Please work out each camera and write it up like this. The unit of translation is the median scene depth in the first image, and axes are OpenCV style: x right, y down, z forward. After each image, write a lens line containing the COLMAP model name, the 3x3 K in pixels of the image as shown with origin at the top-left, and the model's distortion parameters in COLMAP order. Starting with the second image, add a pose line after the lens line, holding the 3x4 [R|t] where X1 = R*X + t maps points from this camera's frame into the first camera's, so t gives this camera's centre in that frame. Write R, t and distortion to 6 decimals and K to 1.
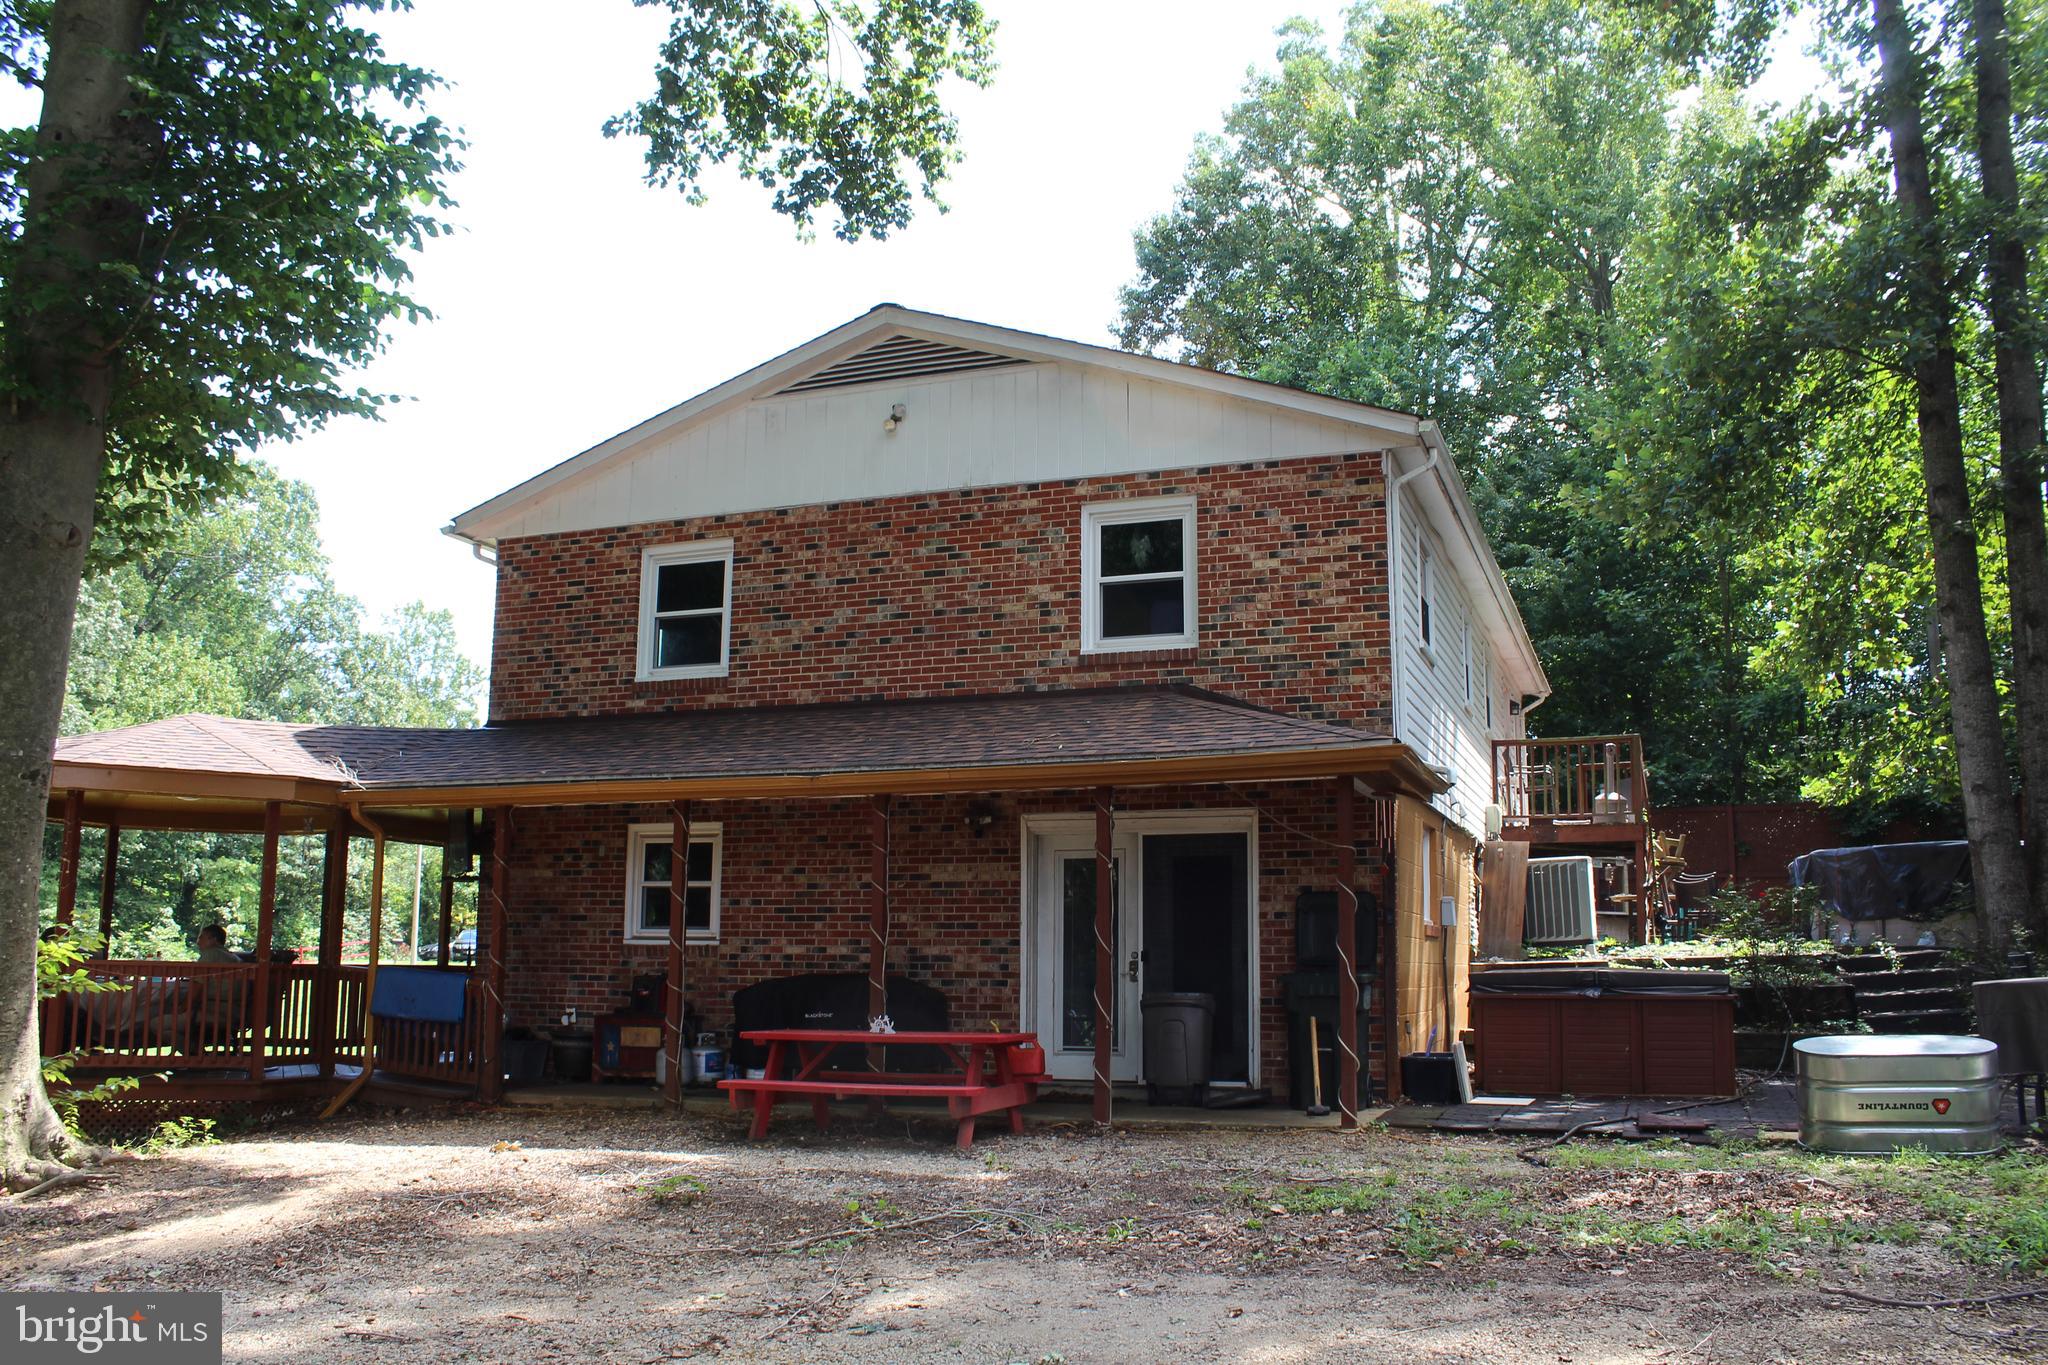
lens RADIAL K [[1681.2, 0, 1093.6], [0, 1681.2, 682.3], [0, 0, 1]] dist [-0.163541, 0.159691]
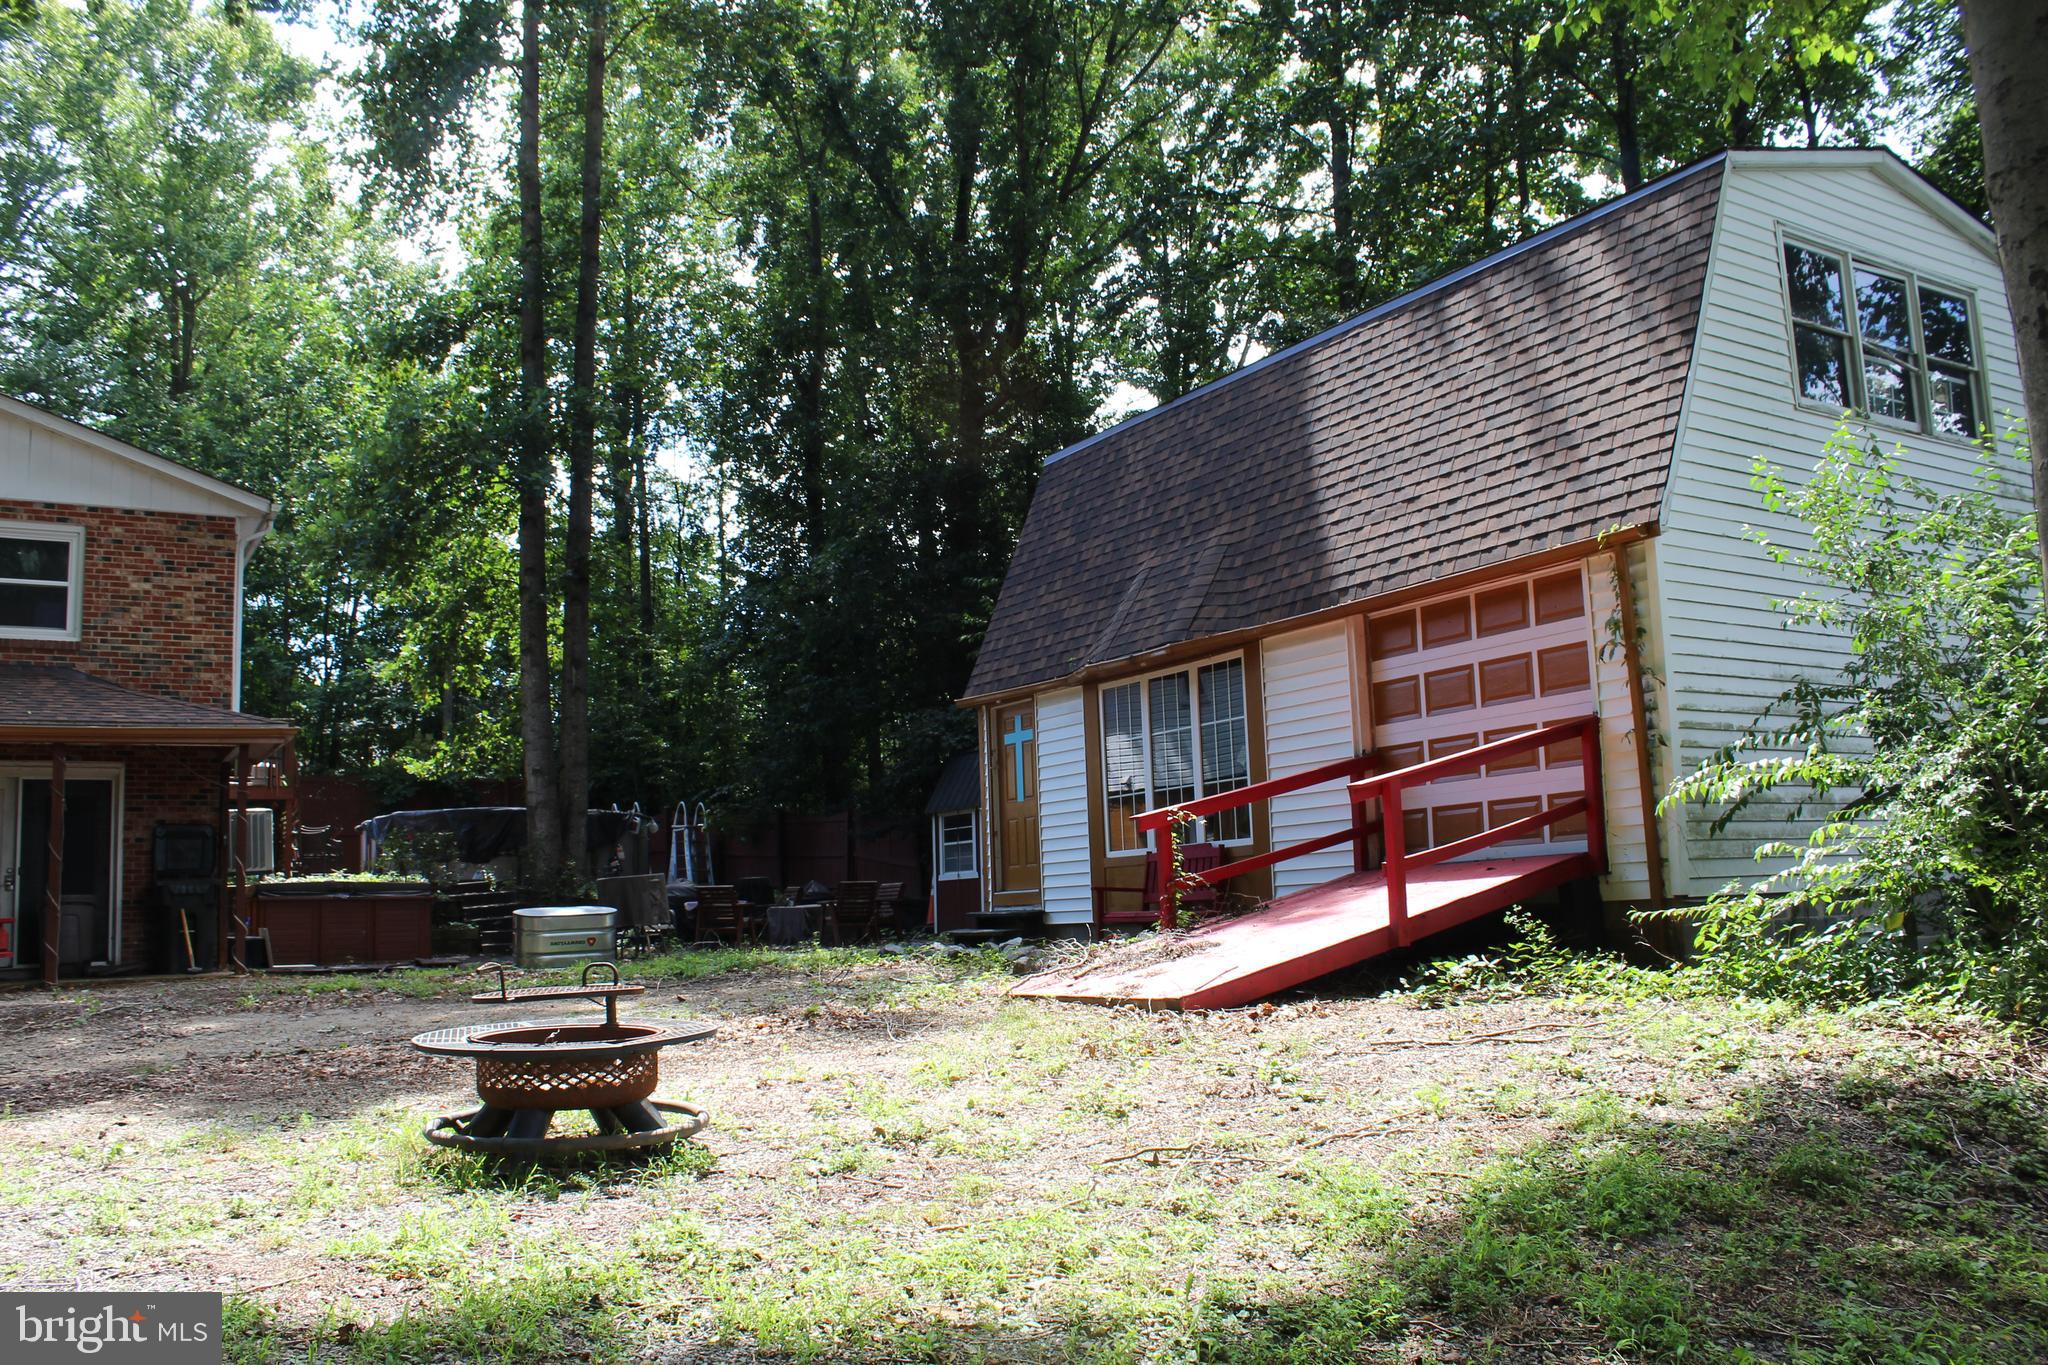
lens RADIAL K [[1752.2, 0, 1055.8], [0, 1752.2, 681.1], [0, 0, 1]] dist [-0.174562, 0.155389]
pose [[0.615677, 0.075630, 0.784361, -0.507167], [-0.087299, 0.995803, -0.027492, -0.020153], [-0.783148, -0.051548, 0.619695, -0.442196]]
